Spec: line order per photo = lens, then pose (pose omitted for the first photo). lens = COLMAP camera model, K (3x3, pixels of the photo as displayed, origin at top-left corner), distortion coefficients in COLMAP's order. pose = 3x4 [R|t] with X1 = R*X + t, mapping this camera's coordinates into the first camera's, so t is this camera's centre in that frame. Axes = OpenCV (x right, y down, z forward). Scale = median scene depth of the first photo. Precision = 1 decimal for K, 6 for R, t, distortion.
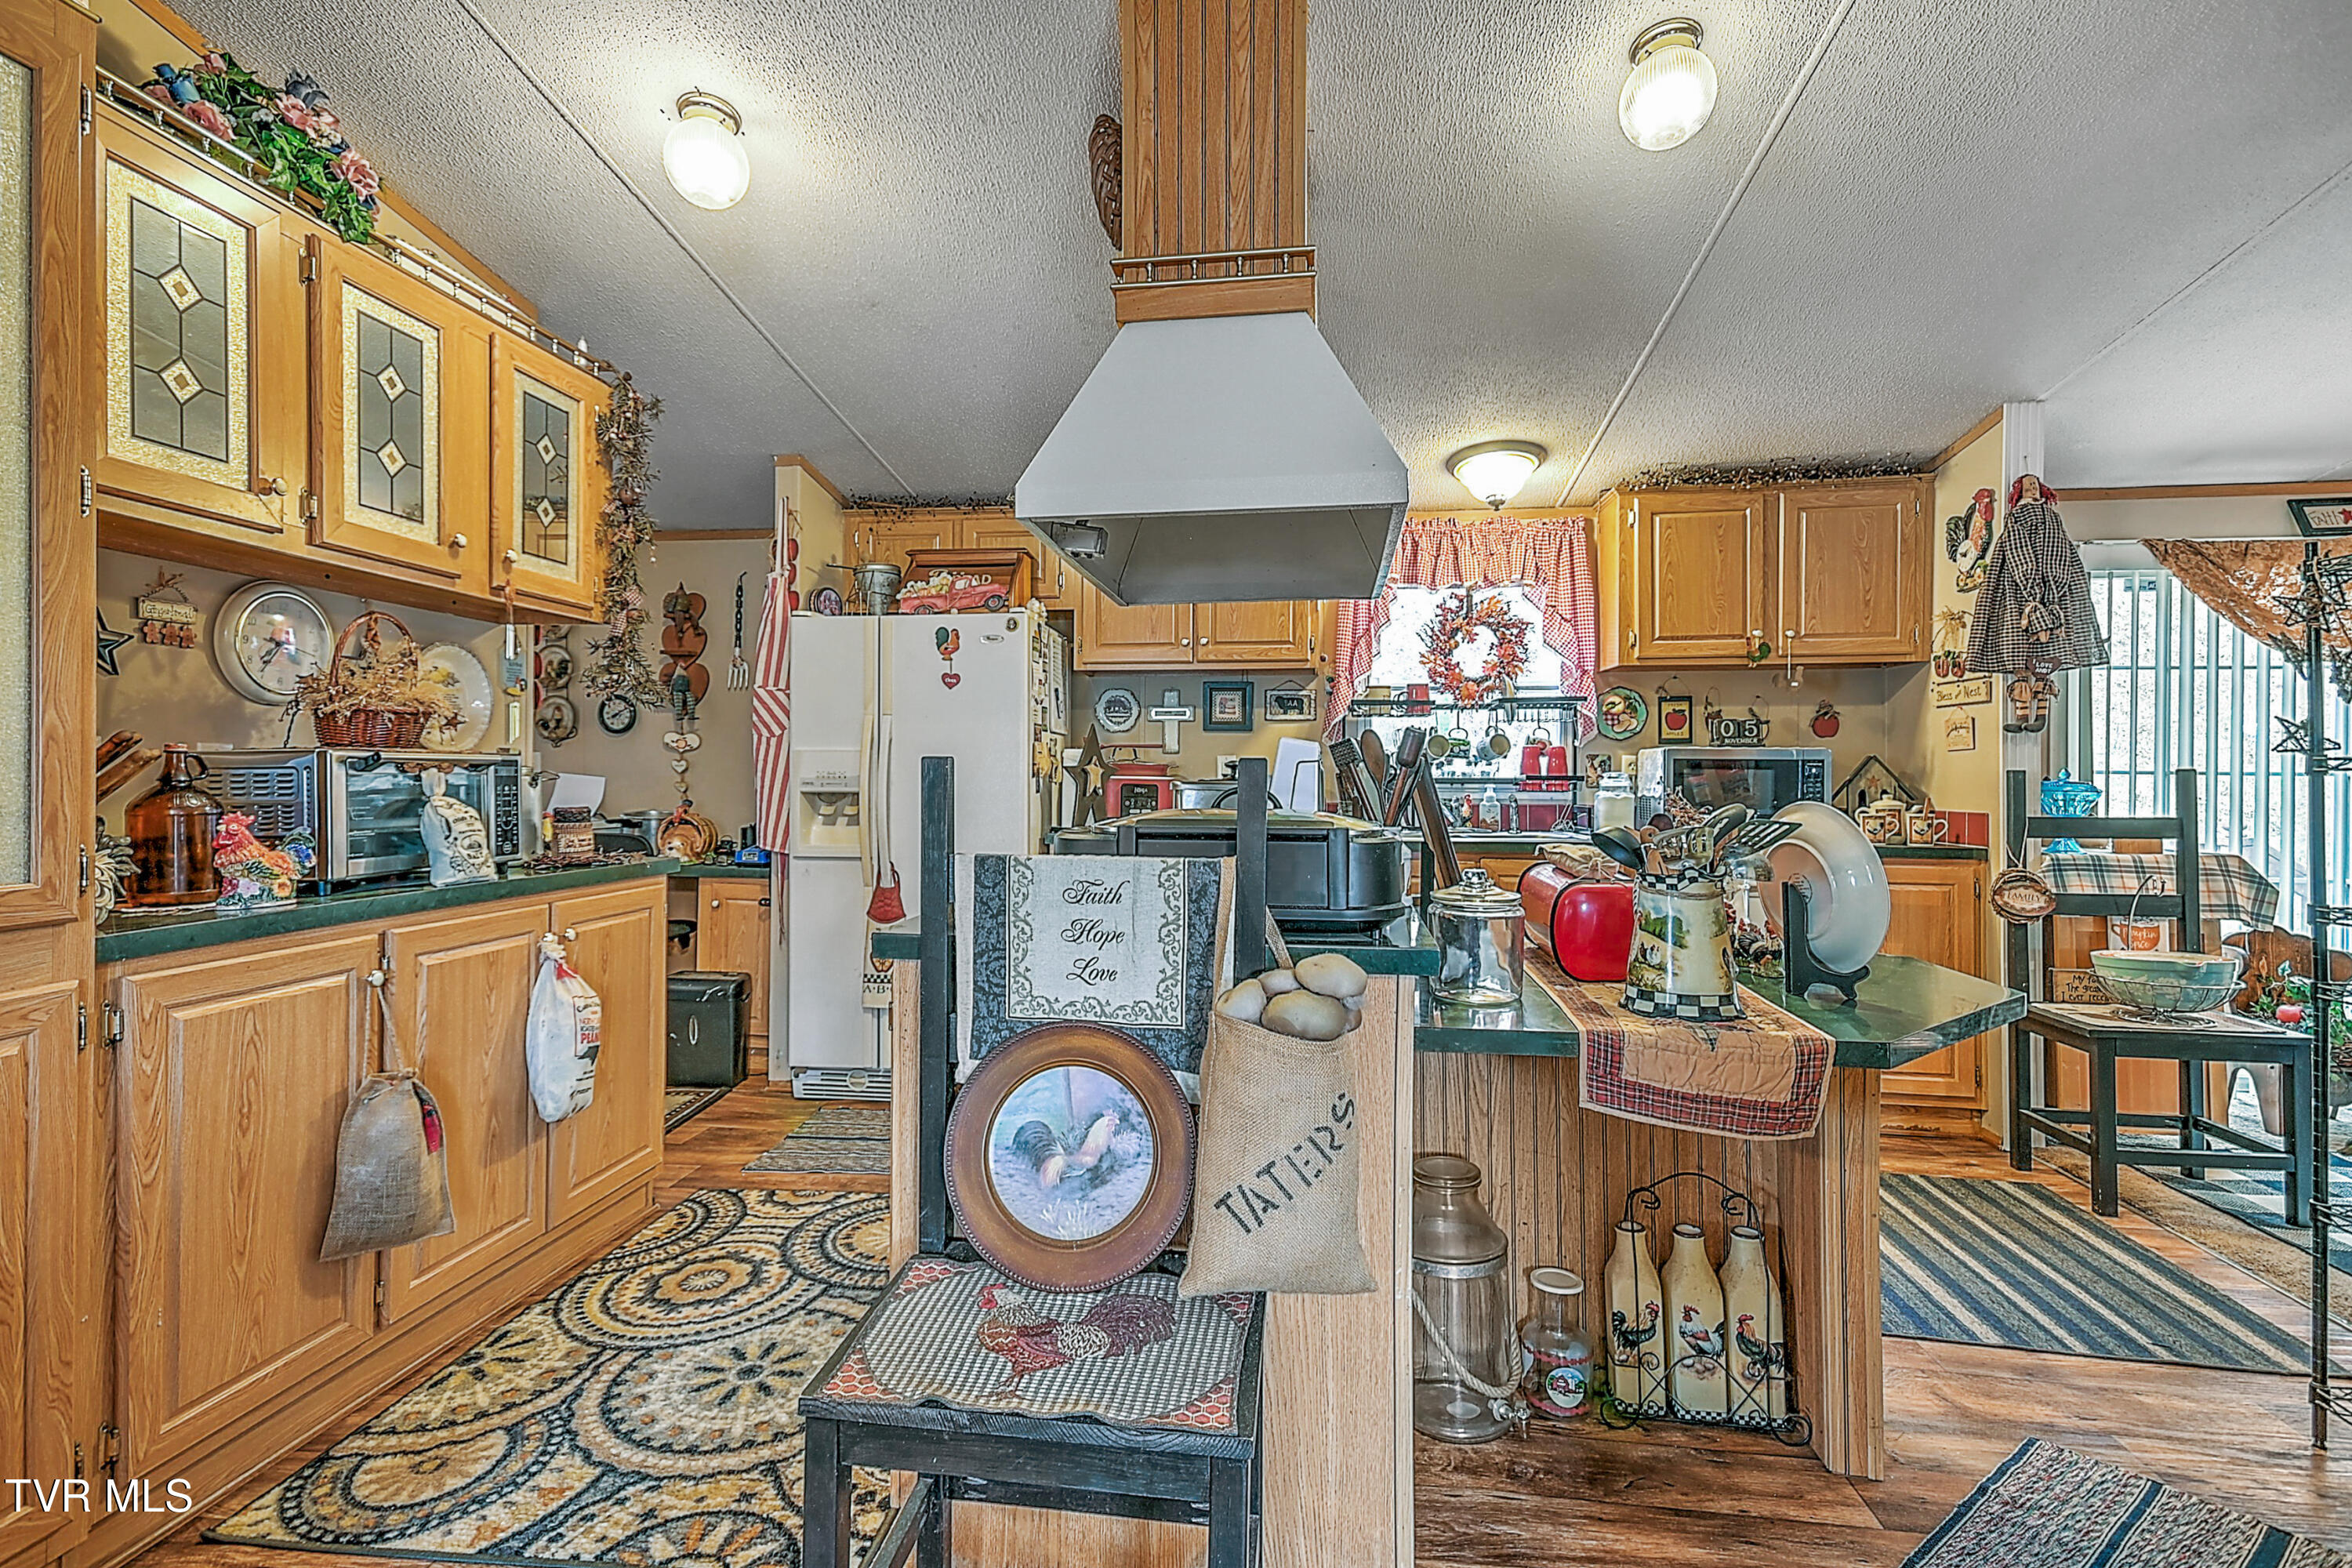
lens RADIAL K [[1128.2, 0, 1157.3], [0, 1128.2, 774.0], [0, 0, 1]] dist [0.027850, 0.000449]
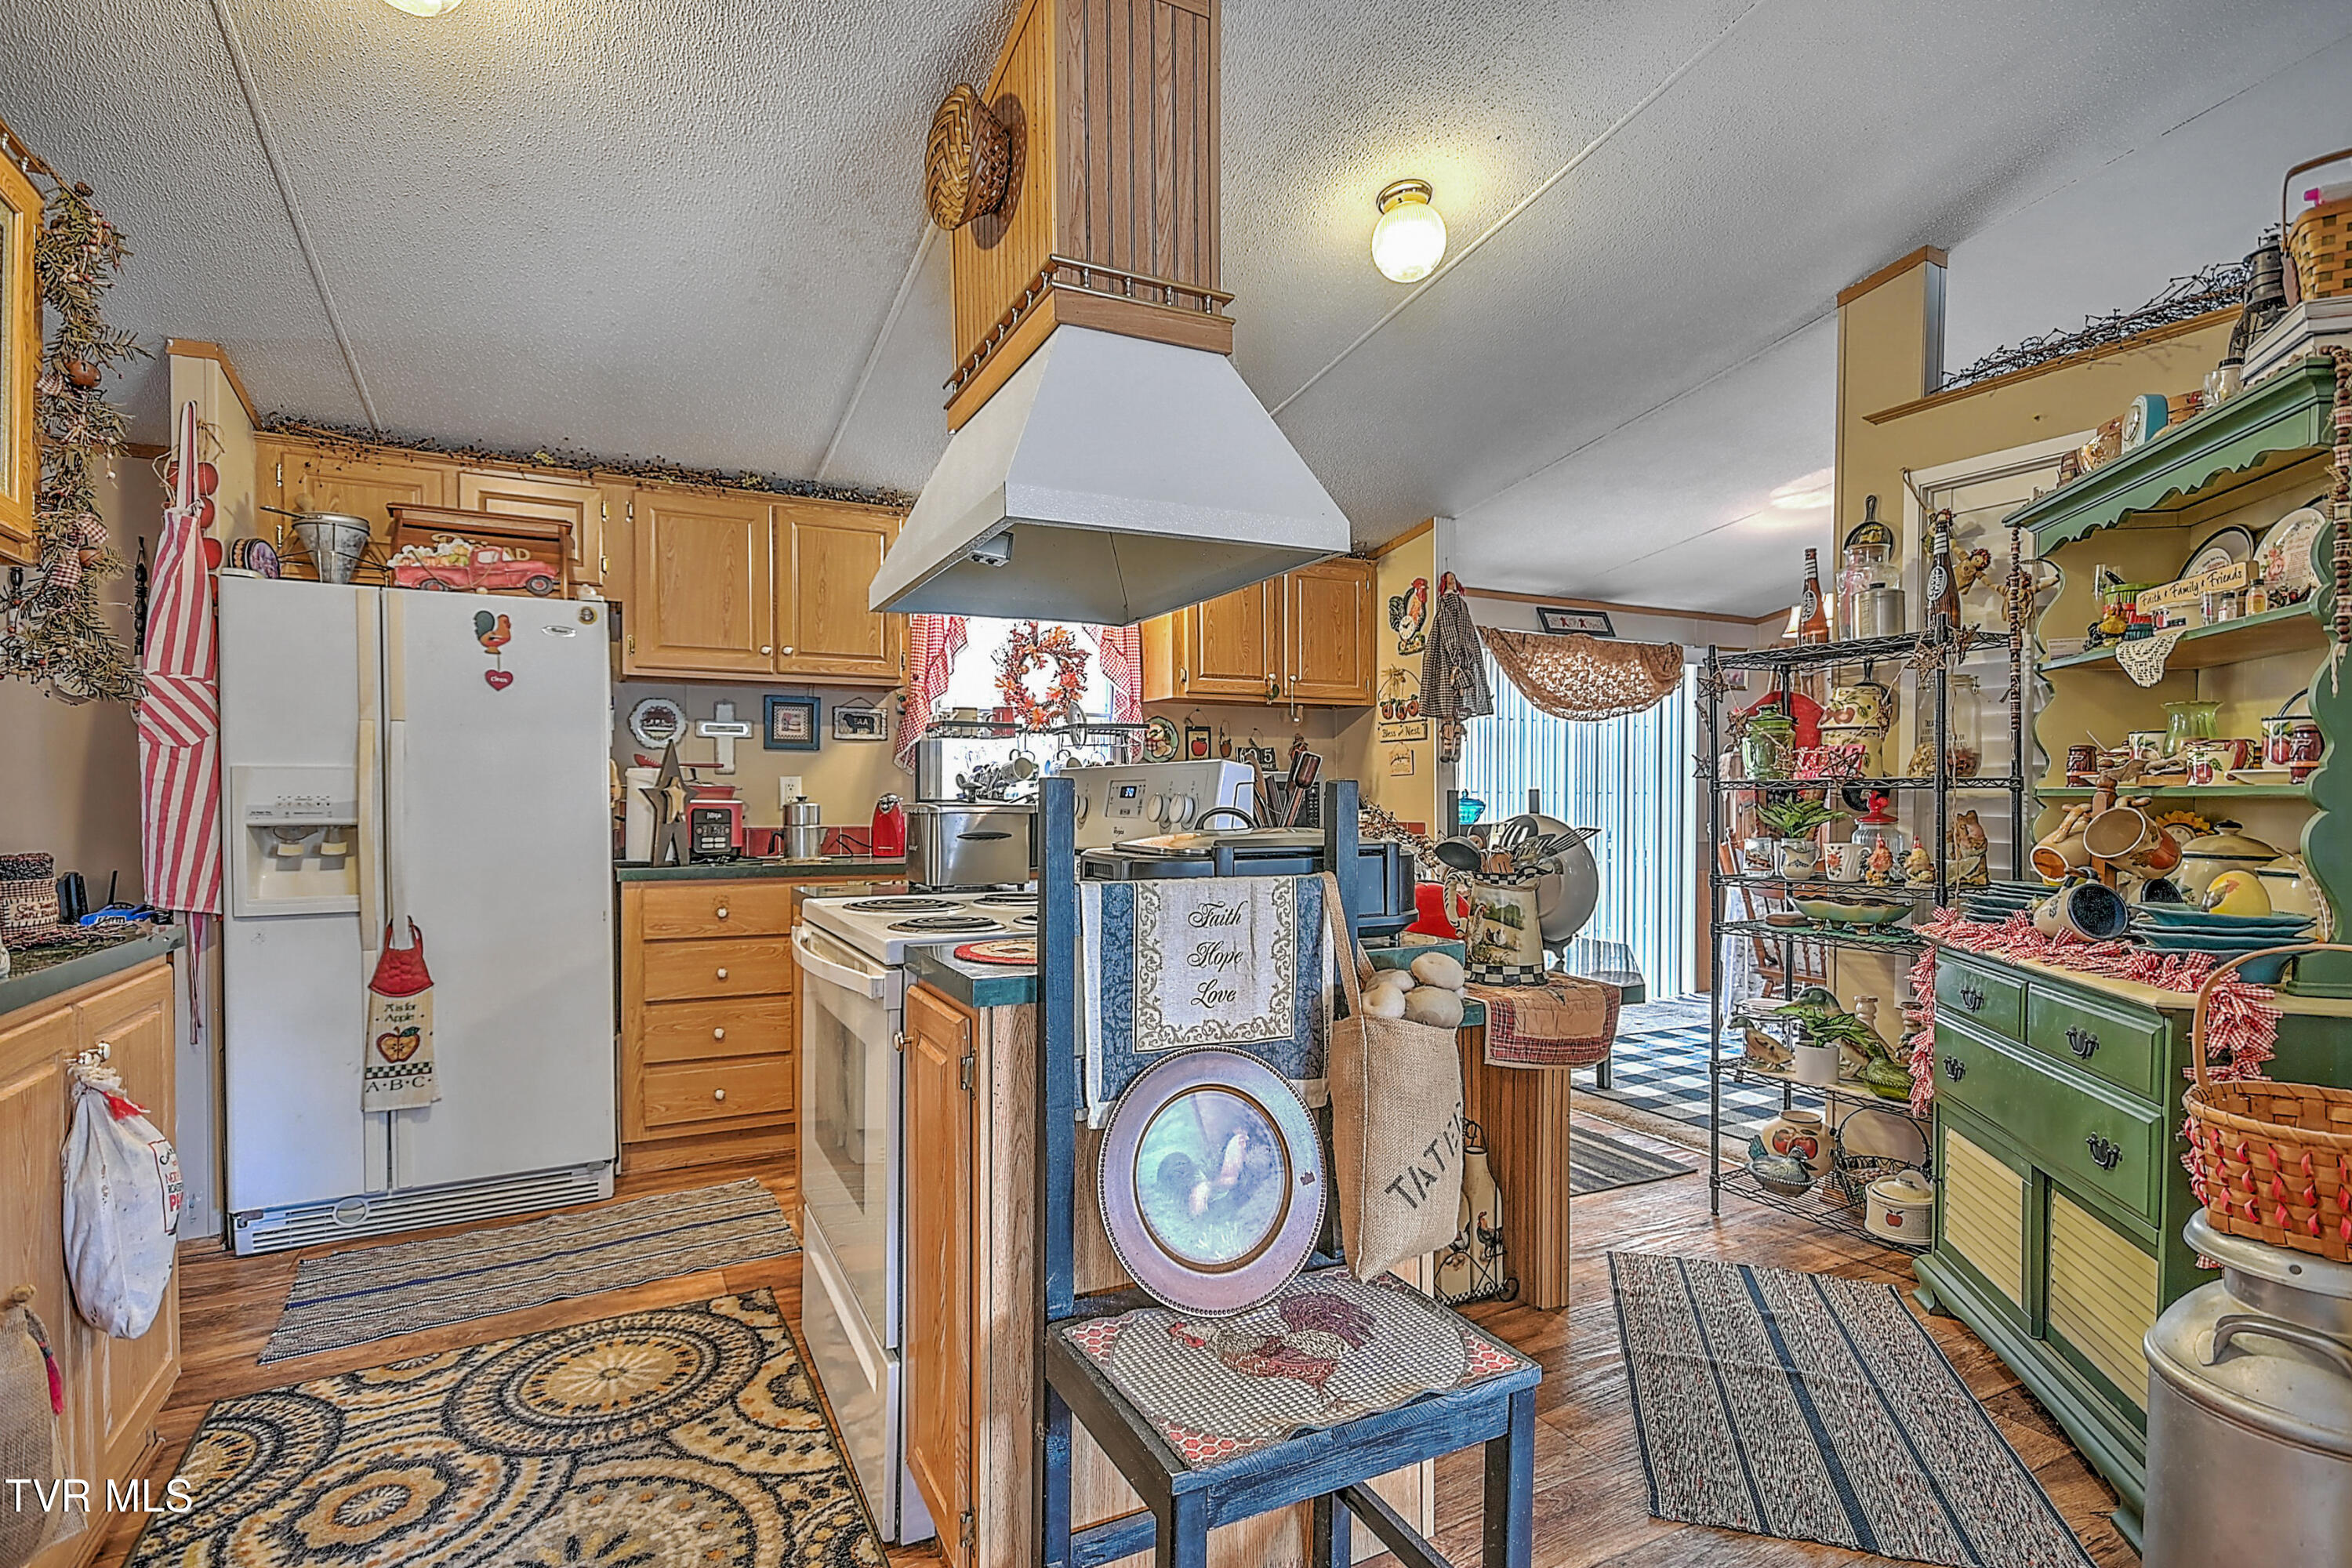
lens RADIAL K [[1144.4, 0, 1173.1], [0, 1144.4, 811.9], [0, 0, 1]] dist [0.004819, -0.001519]
pose [[0.813767, -0.013773, 0.581029, -0.335295], [0.005936, 0.999864, 0.015387, -0.000550], [-0.581161, -0.009072, 0.813738, 0.101472]]
